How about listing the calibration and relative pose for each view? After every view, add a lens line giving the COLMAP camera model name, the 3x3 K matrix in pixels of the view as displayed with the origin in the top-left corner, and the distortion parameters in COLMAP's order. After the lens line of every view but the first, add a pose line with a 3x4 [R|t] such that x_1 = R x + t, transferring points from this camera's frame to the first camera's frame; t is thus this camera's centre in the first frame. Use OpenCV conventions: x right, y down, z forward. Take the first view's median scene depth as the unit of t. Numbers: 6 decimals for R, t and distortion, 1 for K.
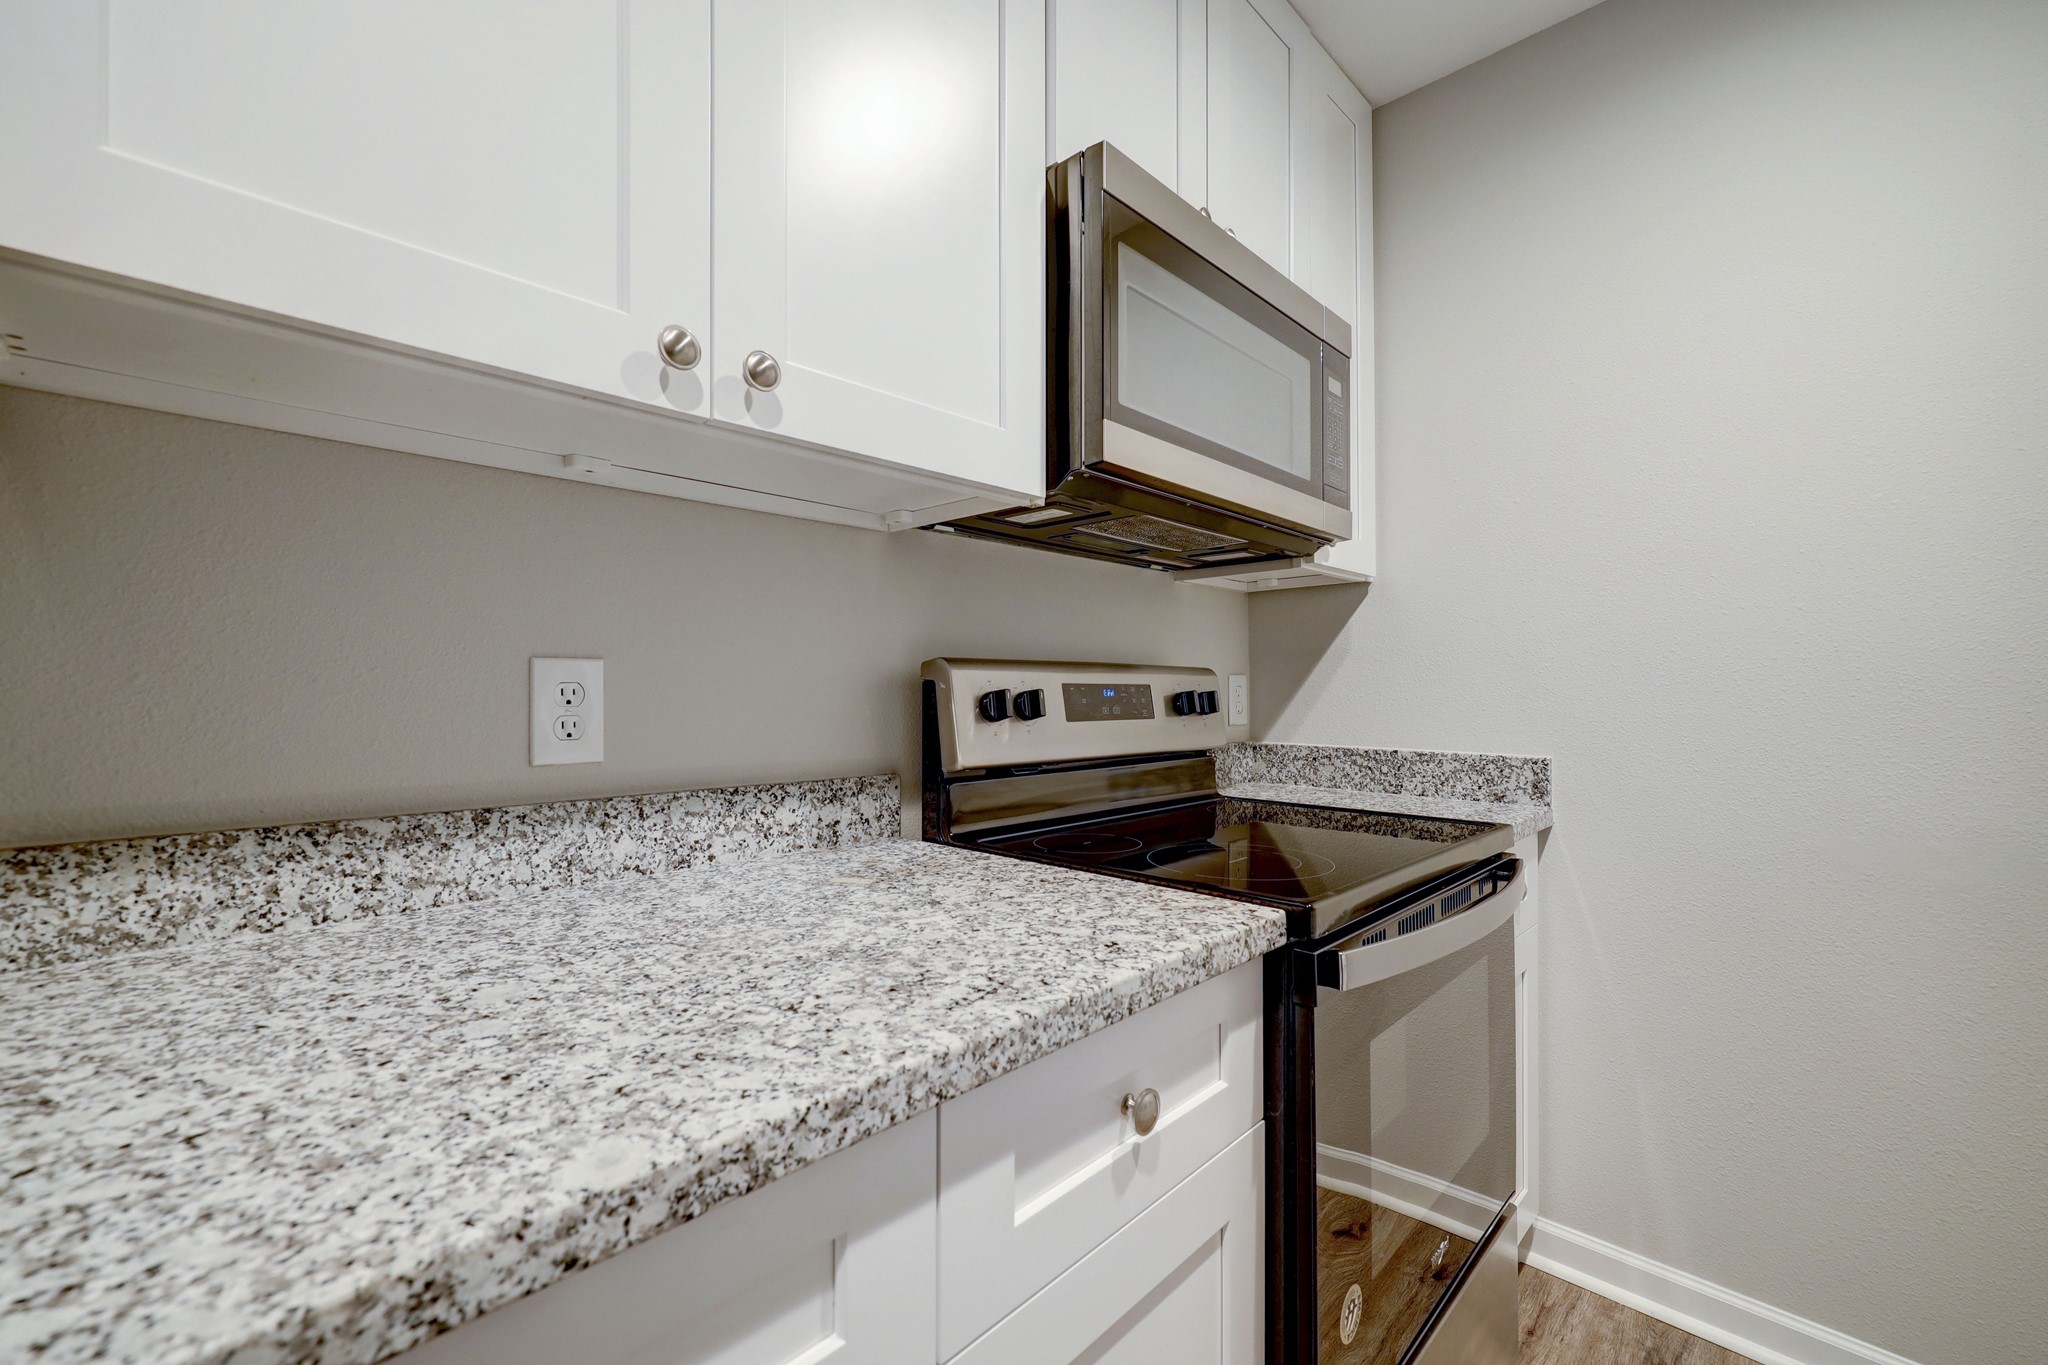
lens RADIAL K [[856.0, 0, 1024.0], [0, 856.0, 682.5], [0, 0, 1]] dist [-0.001144, -0.000171]
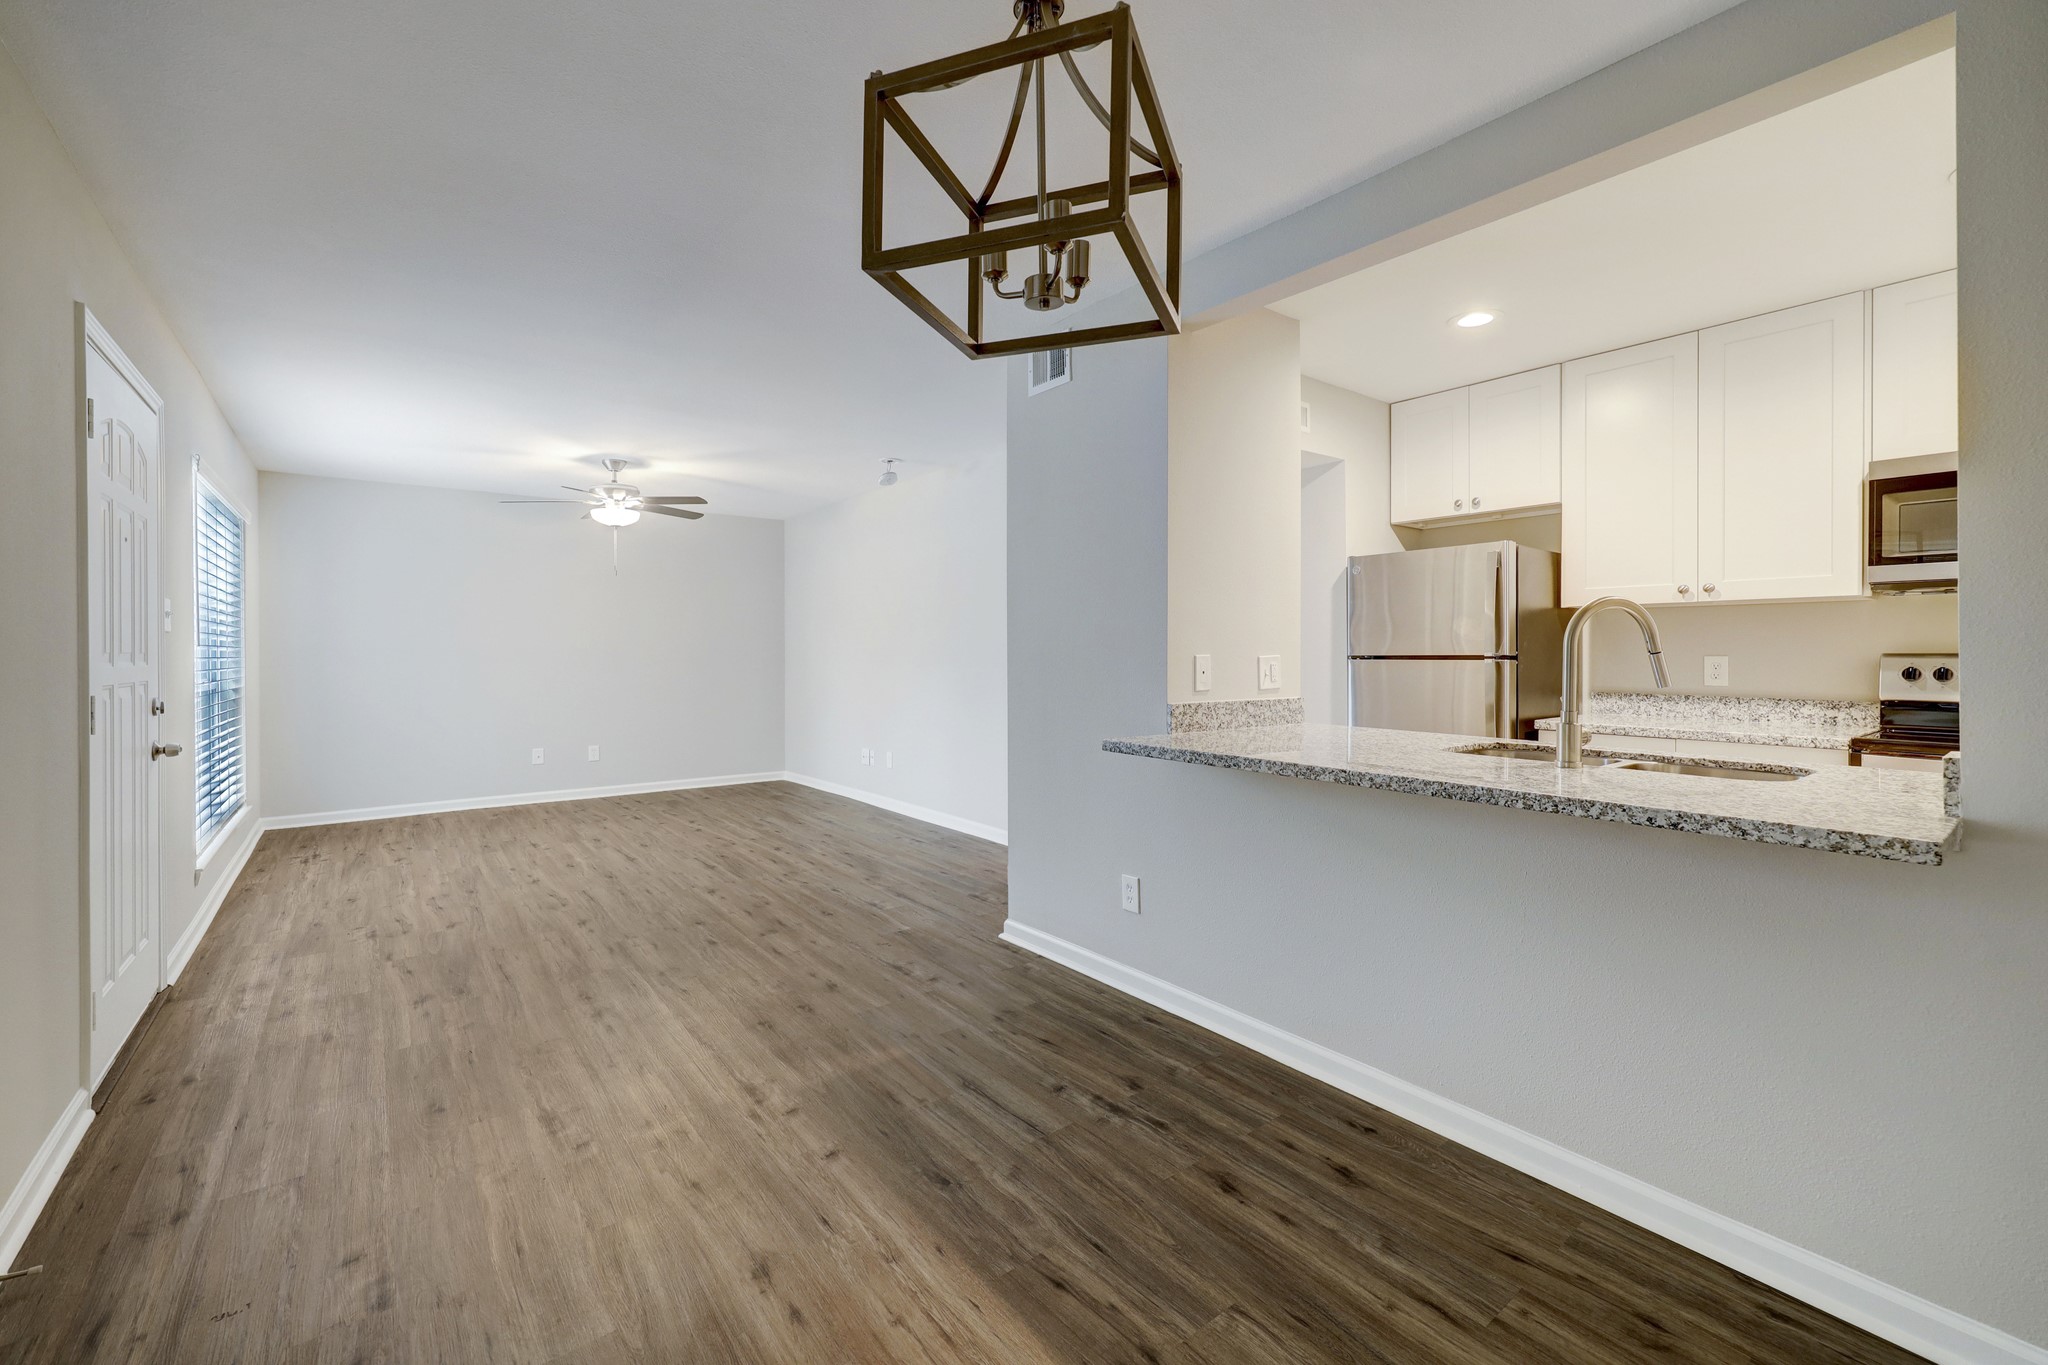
lens RADIAL K [[835.9, 0, 1025.3], [0, 835.9, 657.8], [0, 0, 1]] dist [-0.000302, 0.000002]
pose [[-0.142038, 0.002377, -0.989858, 2.883863], [0.004579, 0.999988, 0.001744, -0.036178], [0.989851, -0.004284, -0.142047, -1.174786]]
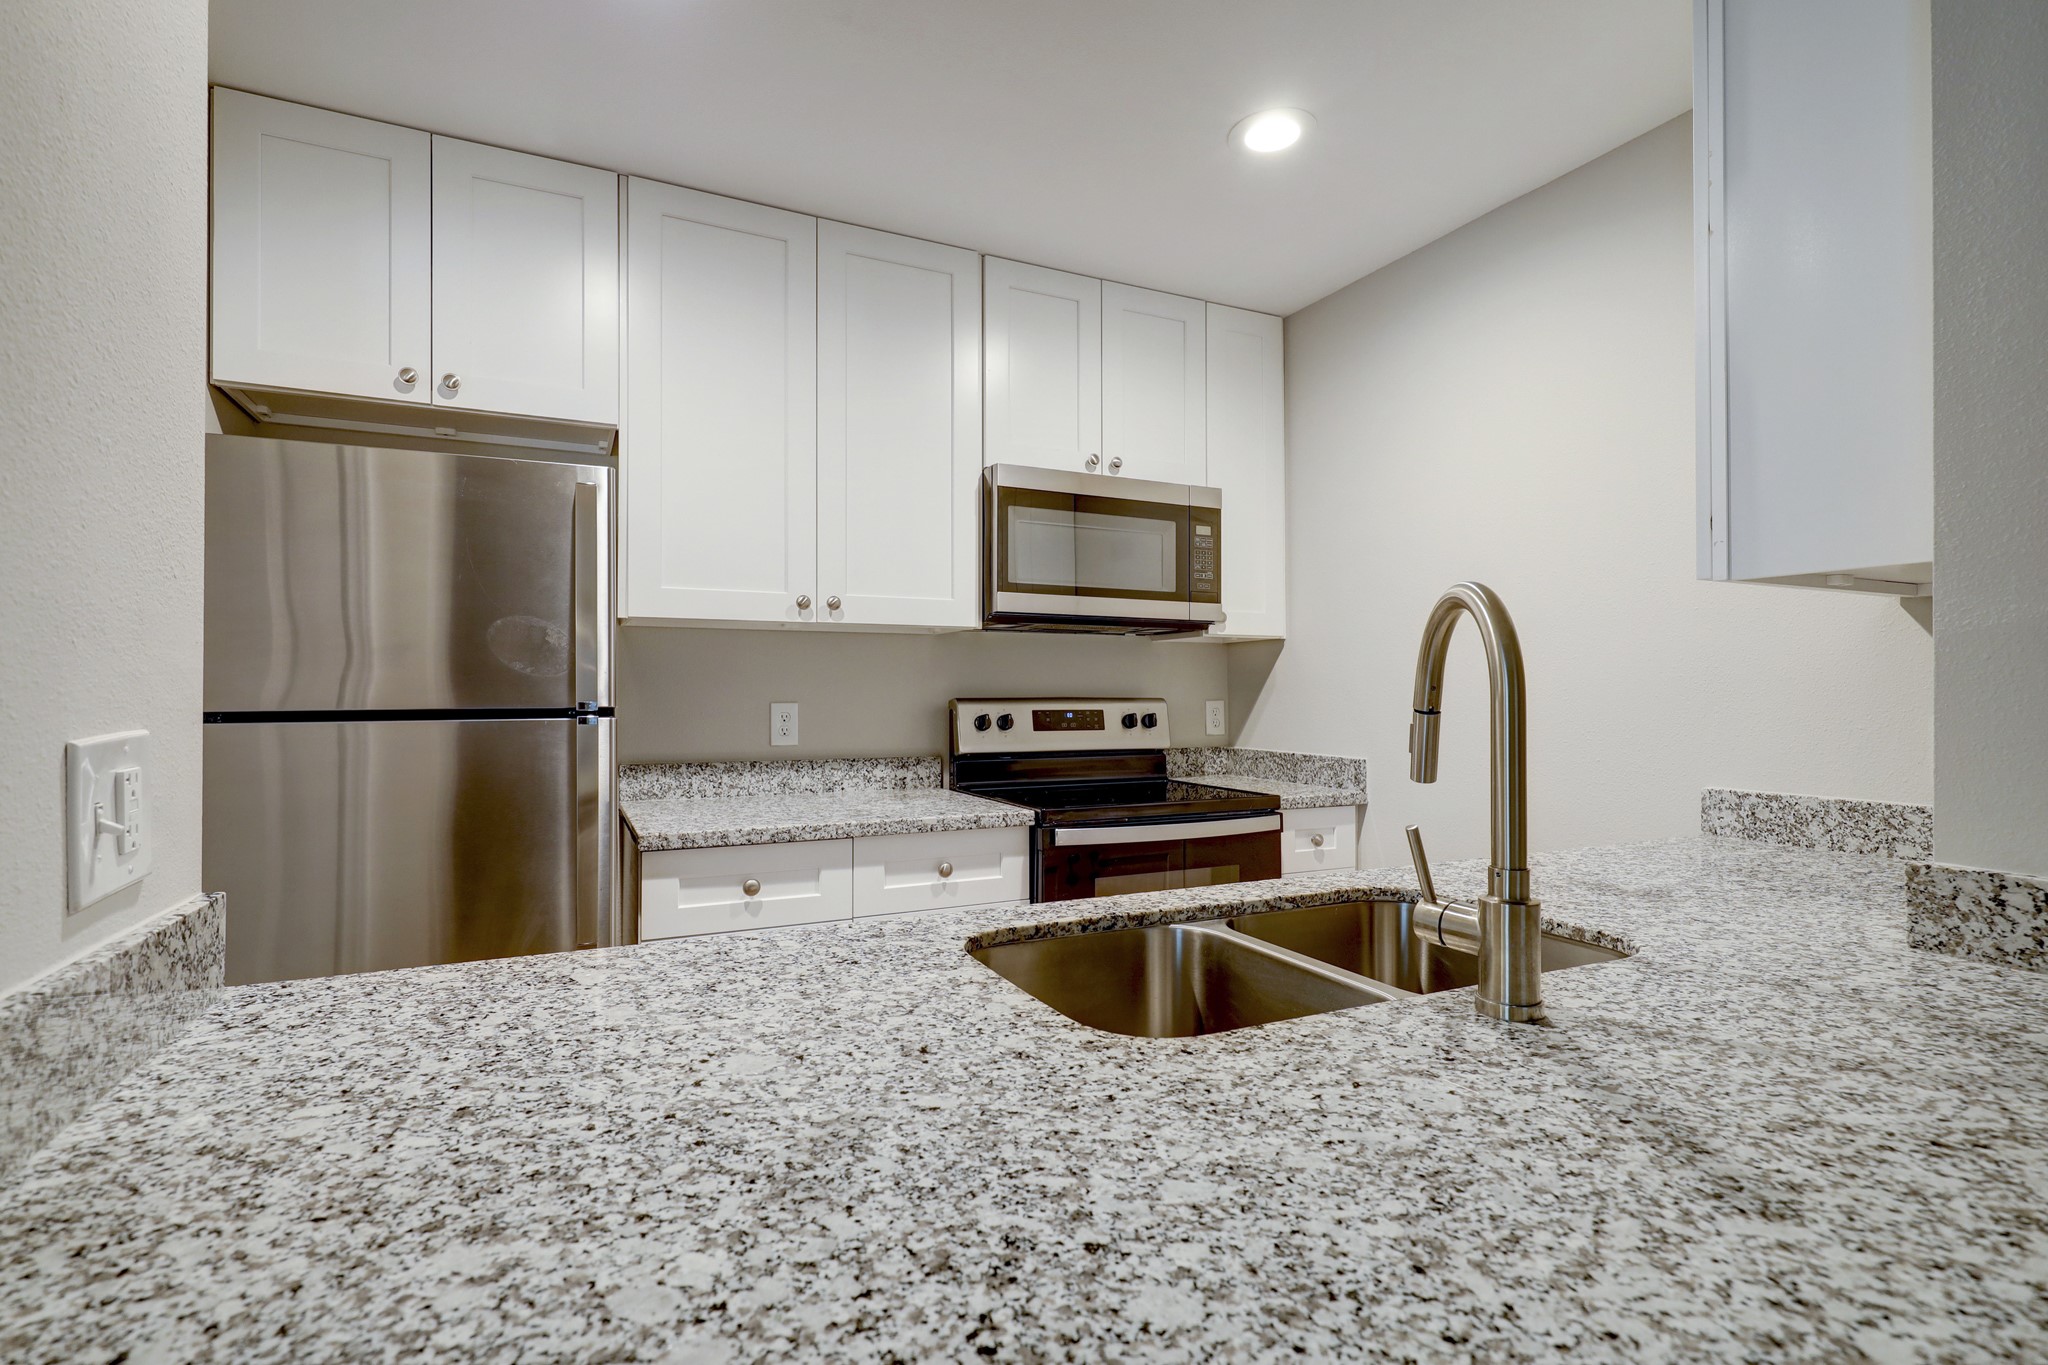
lens RADIAL K [[967.2, 0, 1024.0], [0, 967.2, 682.5], [0, 0, 1]] dist [0.000152, 0.000001]
pose [[0.937580, -0.004169, -0.347744, 0.951724], [0.003922, 0.999991, -0.001414, -0.070445], [0.347747, -0.000038, 0.937588, -1.207037]]
